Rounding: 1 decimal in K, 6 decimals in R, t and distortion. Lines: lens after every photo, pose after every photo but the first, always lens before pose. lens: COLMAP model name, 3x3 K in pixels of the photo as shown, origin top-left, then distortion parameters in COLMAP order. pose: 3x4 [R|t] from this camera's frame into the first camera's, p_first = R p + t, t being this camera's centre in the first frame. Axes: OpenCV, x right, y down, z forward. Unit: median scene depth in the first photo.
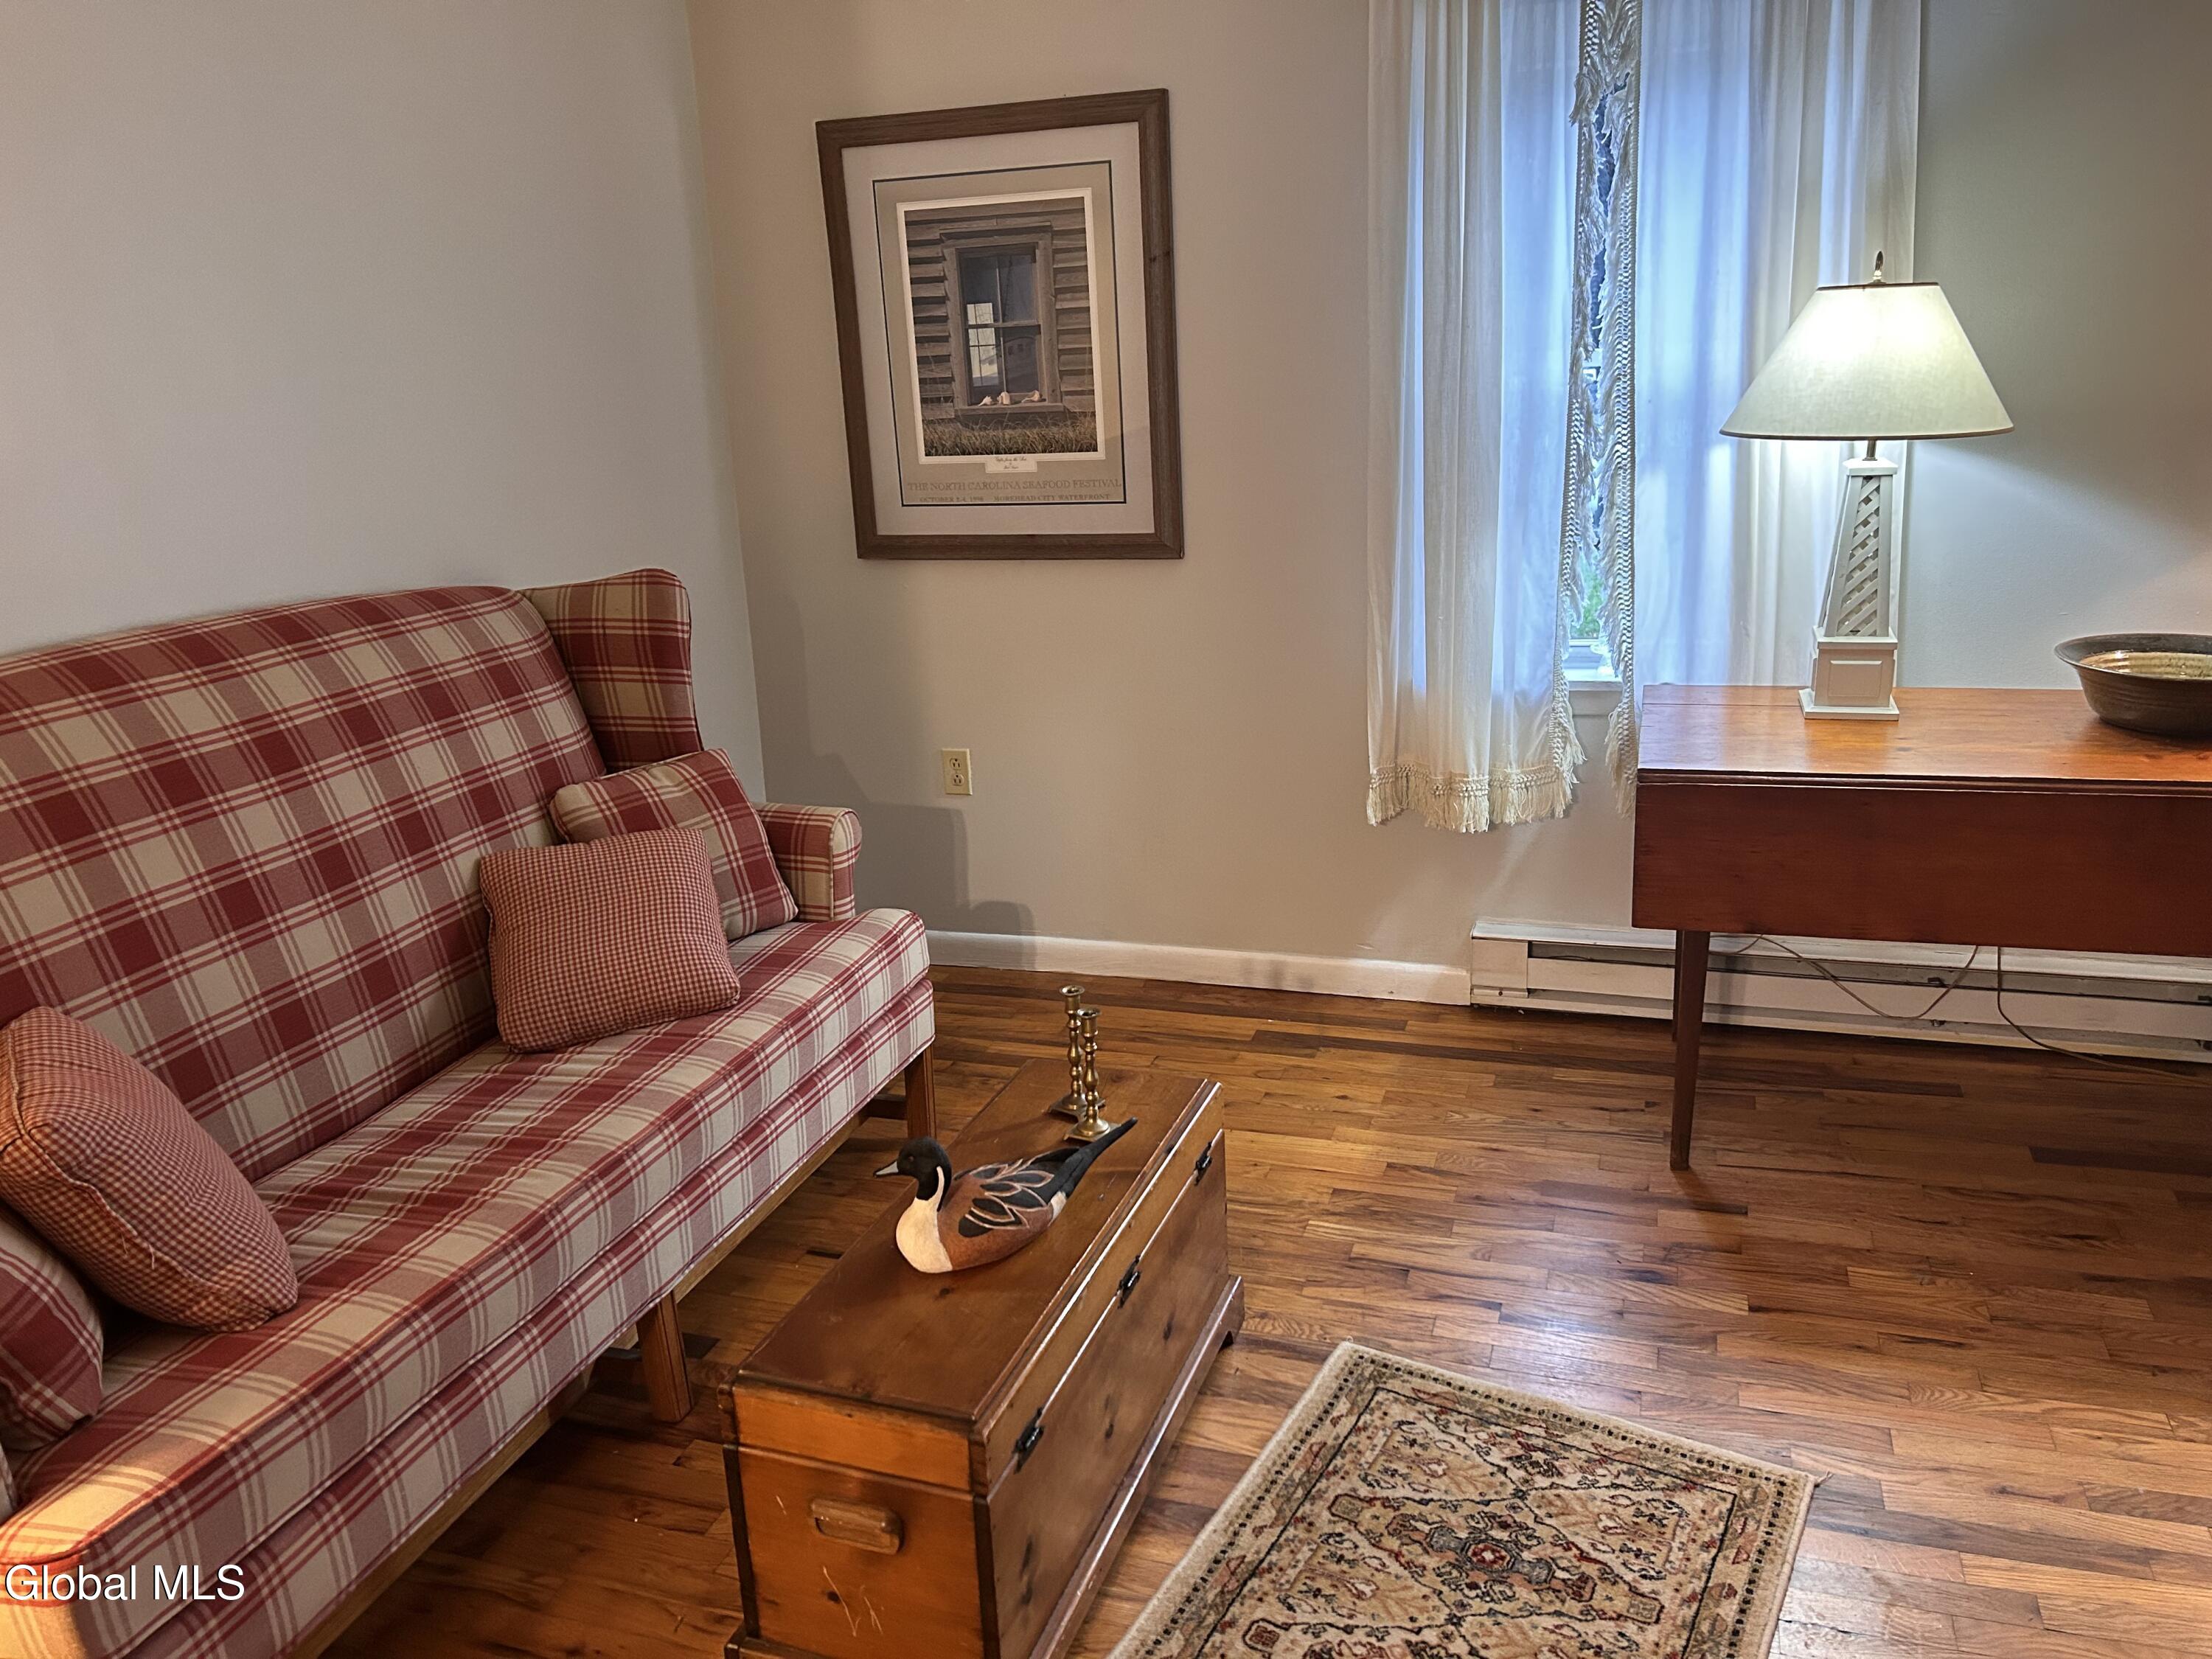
lens RADIAL K [[1733.6, 0, 1108.0], [0, 1733.6, 830.6], [0, 0, 1]] dist [0.072714, -0.019201]
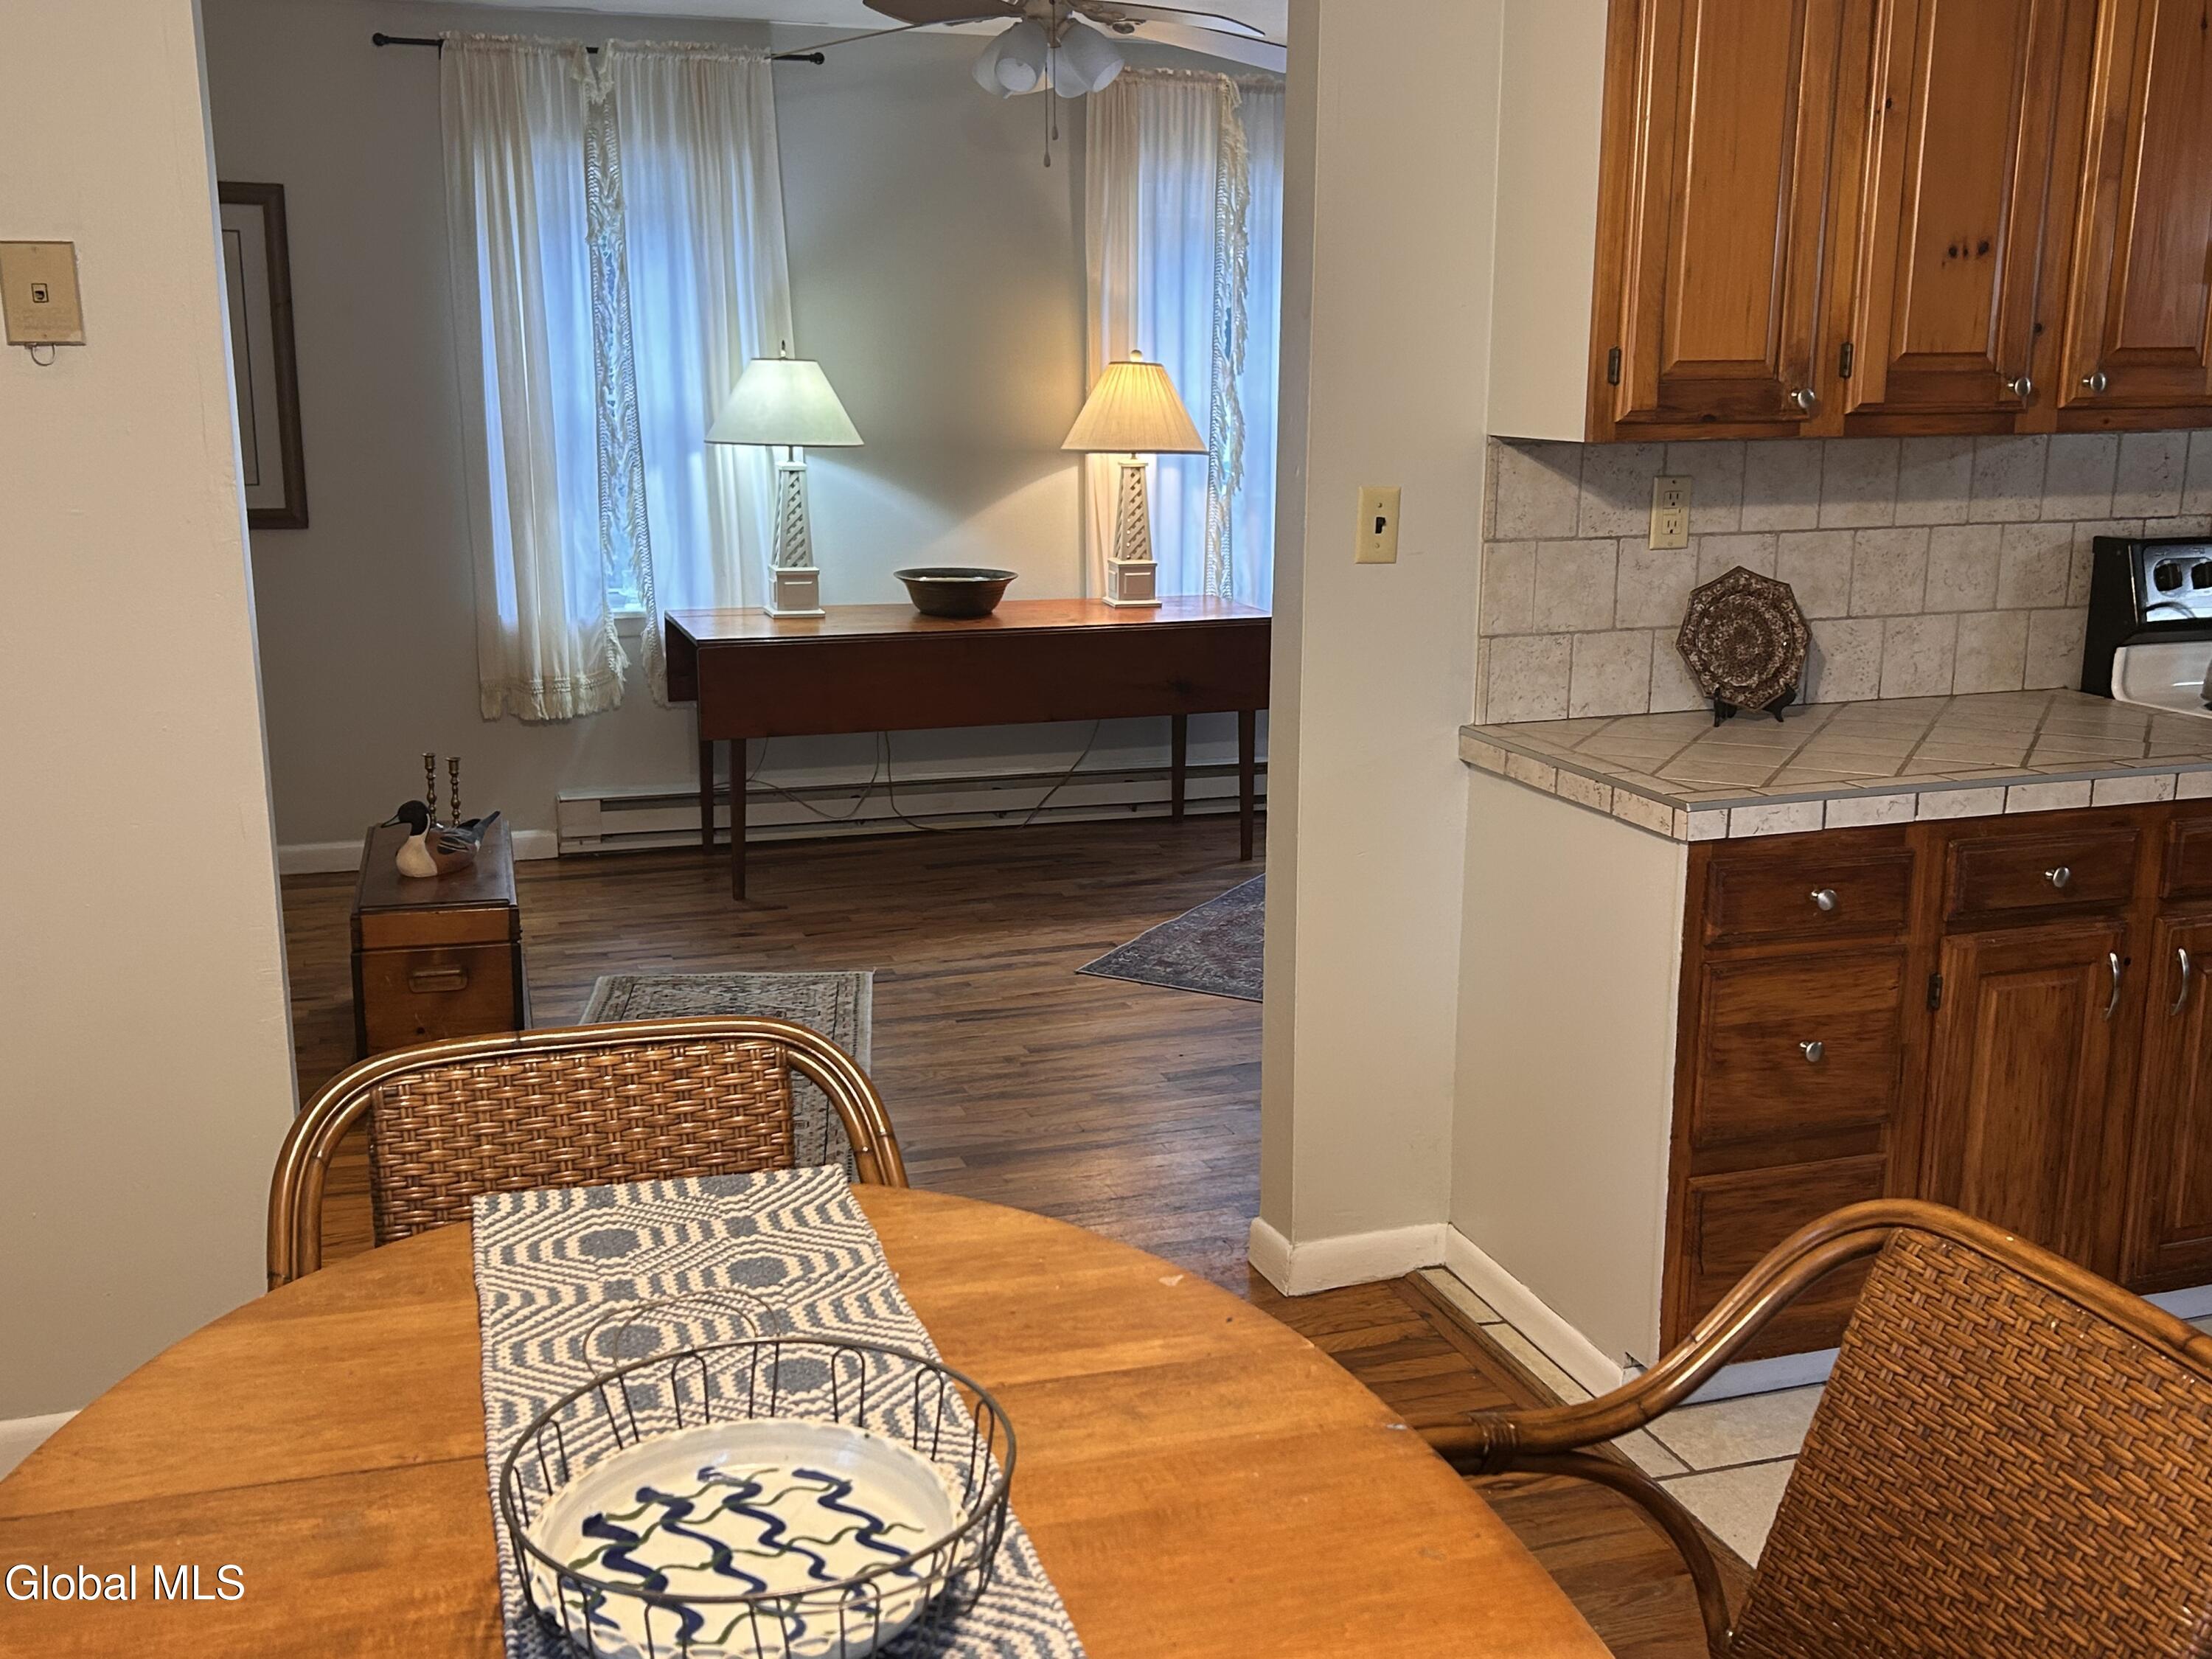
lens RADIAL K [[2177.2, 0, 1111.0], [0, 2177.2, 824.5], [0, 0, 1]] dist [0.100331, 0.000000]
pose [[0.803391, -0.077467, 0.590392, -0.526403], [0.130395, 0.990324, -0.047495, 0.245993], [-0.581000, 0.115141, 0.805718, -0.739453]]
